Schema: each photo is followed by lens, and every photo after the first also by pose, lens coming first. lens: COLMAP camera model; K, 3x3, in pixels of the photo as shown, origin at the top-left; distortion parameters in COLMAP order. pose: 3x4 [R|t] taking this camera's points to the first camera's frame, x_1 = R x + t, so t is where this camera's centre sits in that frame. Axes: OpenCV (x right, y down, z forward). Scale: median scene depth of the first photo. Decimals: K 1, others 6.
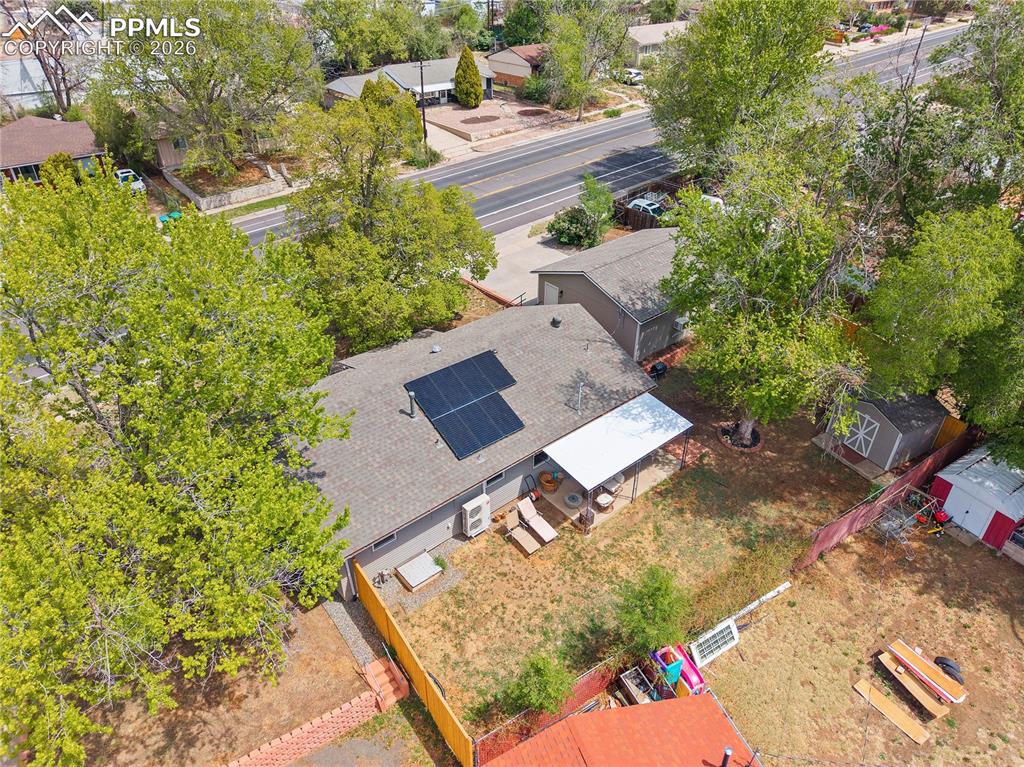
lens RADIAL K [[681.6, 0, 512.0], [0, 681.6, 383.5], [0, 0, 1]] dist [0.051255, -0.070469]
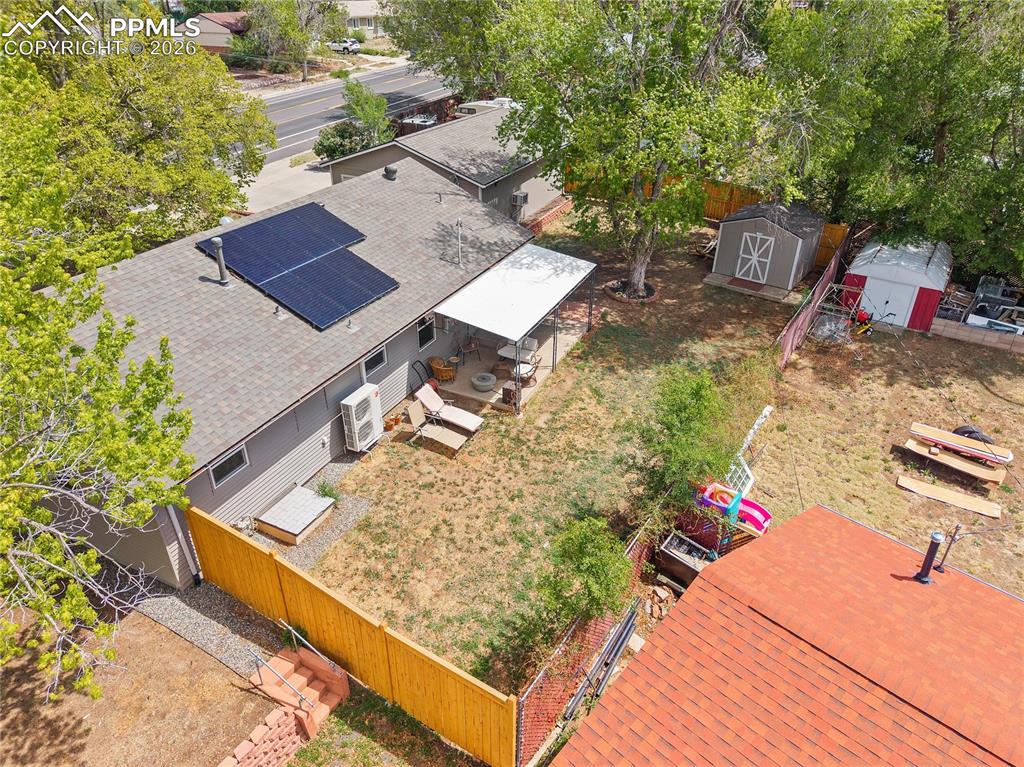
lens RADIAL K [[678.4, 0, 512.0], [0, 678.4, 383.5], [0, 0, 1]] dist [0.085807, -0.137843]
pose [[0.913737, -0.204537, 0.351068, -0.142919], [0.223234, 0.974676, -0.013162, 0.200469], [-0.339486, 0.090397, 0.936257, 0.335038]]
